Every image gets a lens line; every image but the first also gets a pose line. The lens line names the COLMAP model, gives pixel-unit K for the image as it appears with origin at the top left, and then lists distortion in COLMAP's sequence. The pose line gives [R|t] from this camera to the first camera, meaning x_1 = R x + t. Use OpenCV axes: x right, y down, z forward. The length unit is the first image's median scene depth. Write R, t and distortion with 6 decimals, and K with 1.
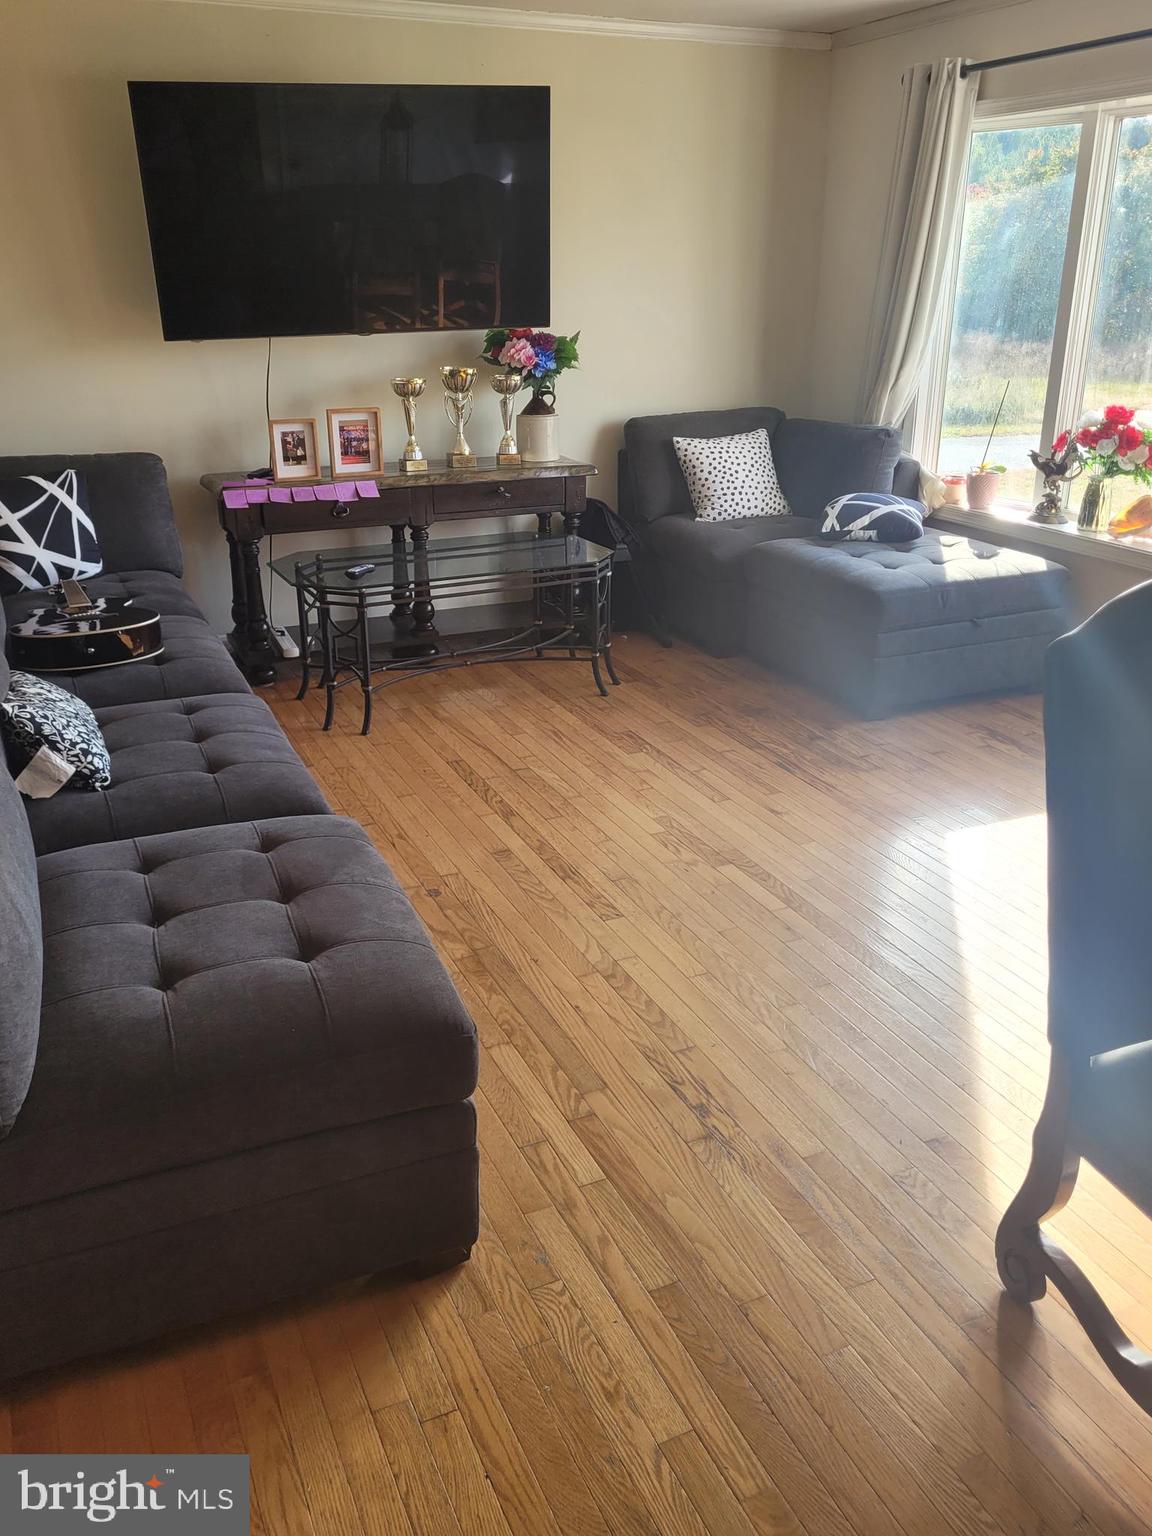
lens RADIAL K [[1248.2, 0, 608.5], [0, 1248.2, 735.1], [0, 0, 1]] dist [0.051194, -0.044049]
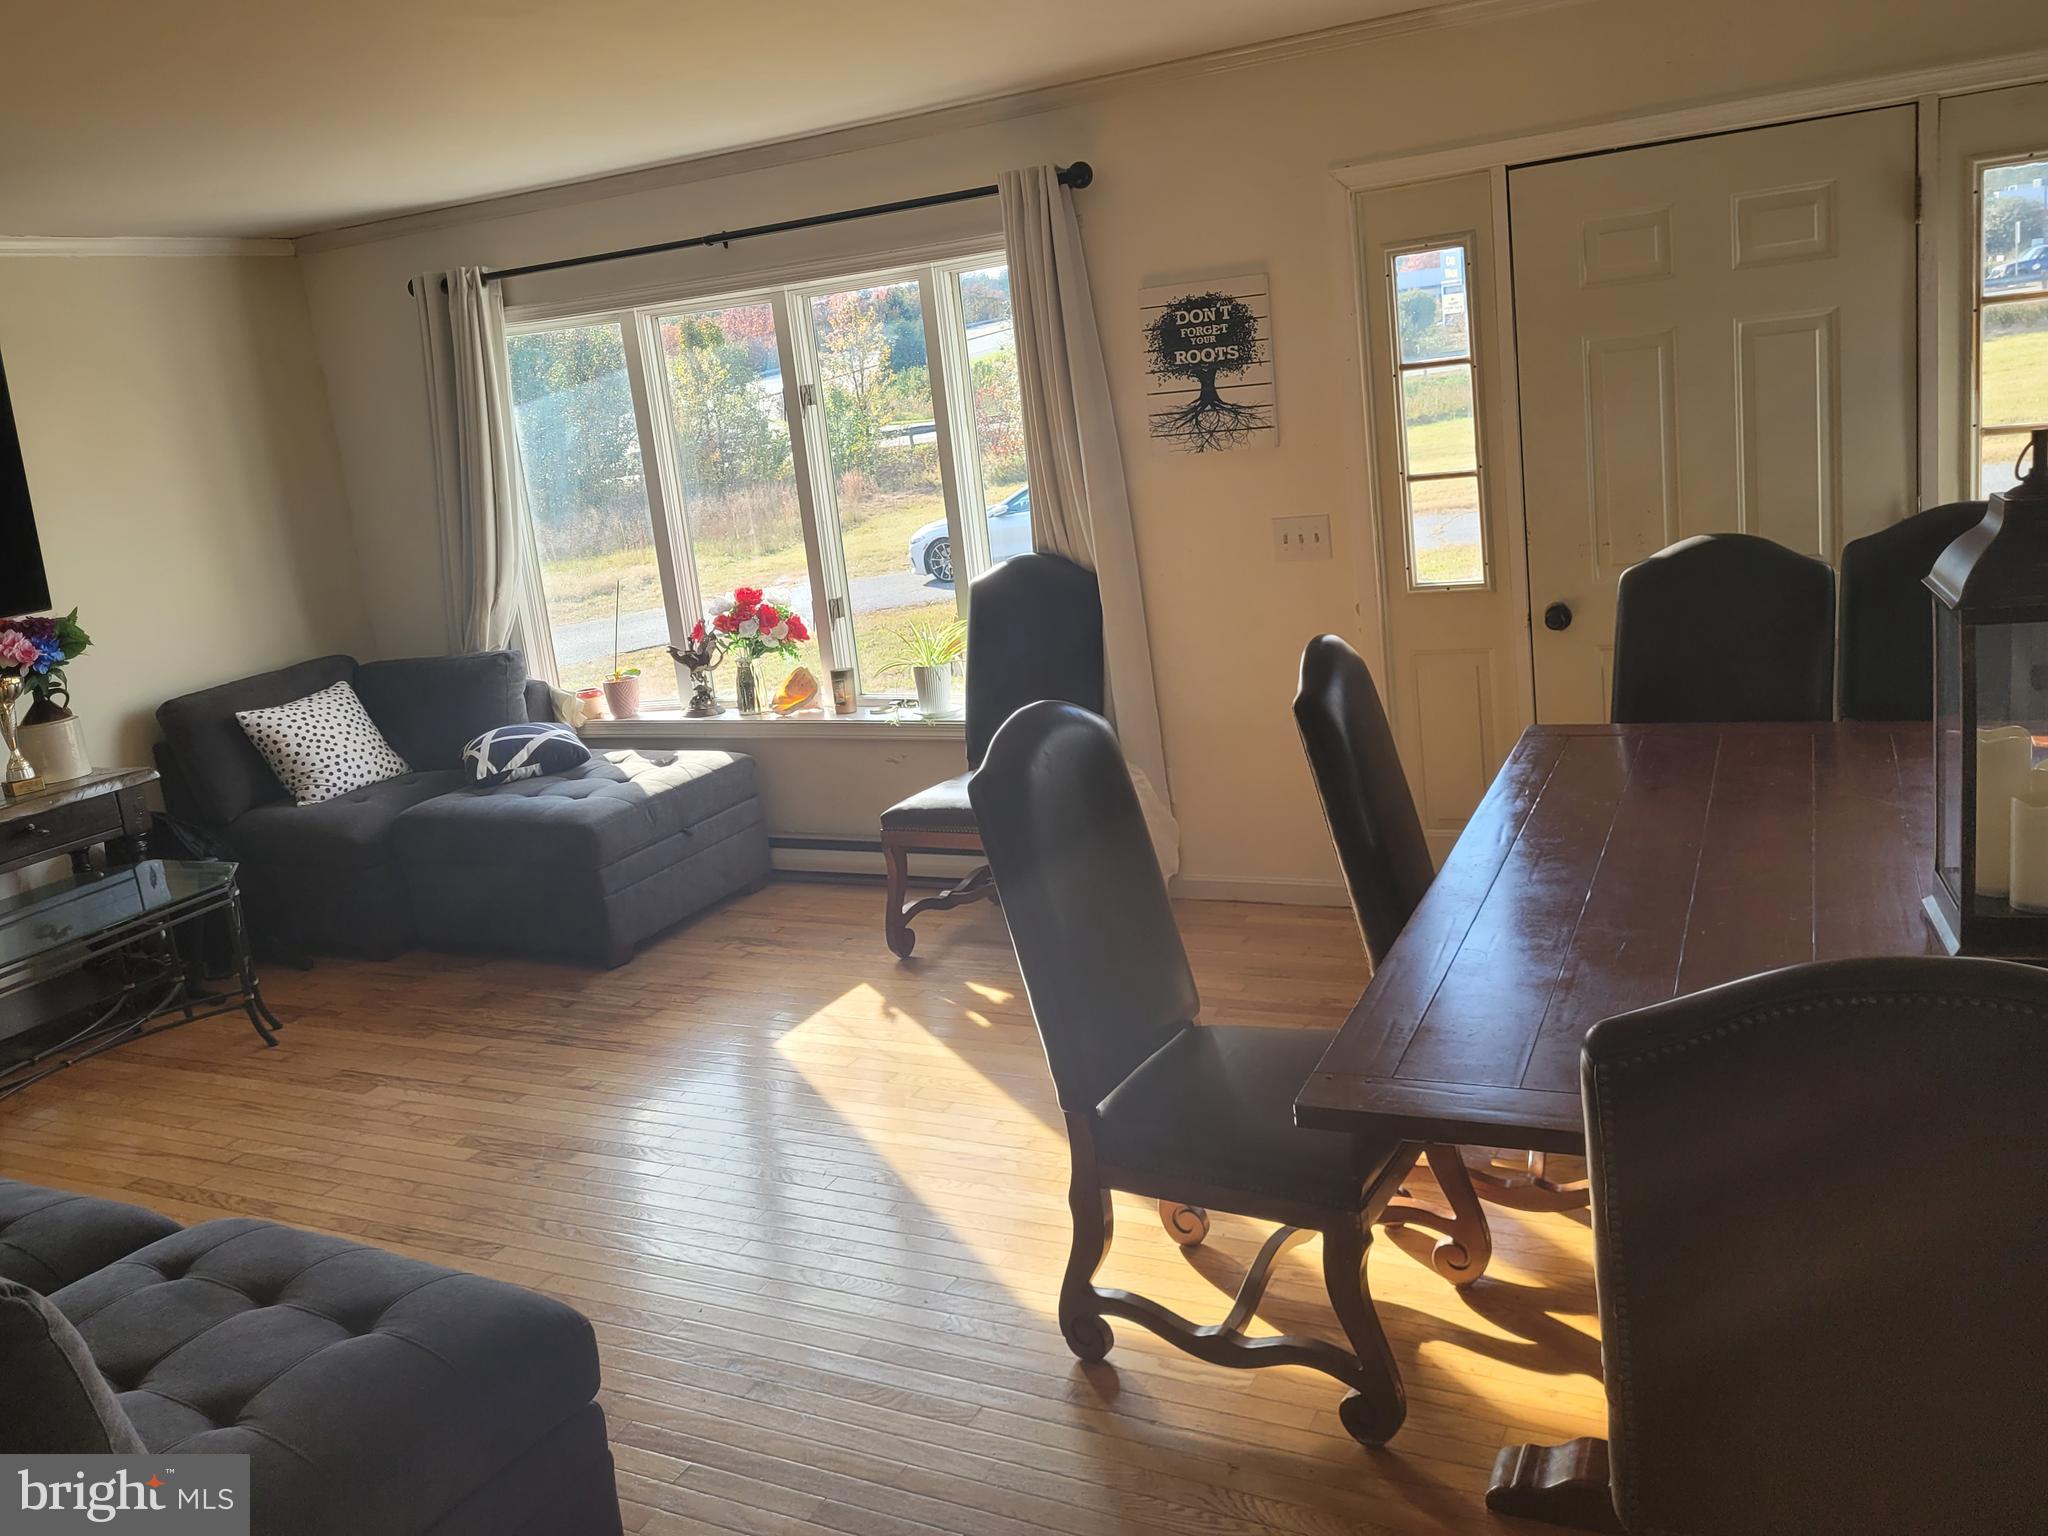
lens RADIAL K [[1588.3, 0, 1025.1], [0, 1588.3, 673.1], [0, 0, 1]] dist [0.056797, -0.003874]
pose [[0.791725, -0.195913, 0.578610, -0.148166], [0.312656, 0.943673, -0.108292, 0.003816], [-0.524803, 0.266643, 0.808383, -0.094595]]
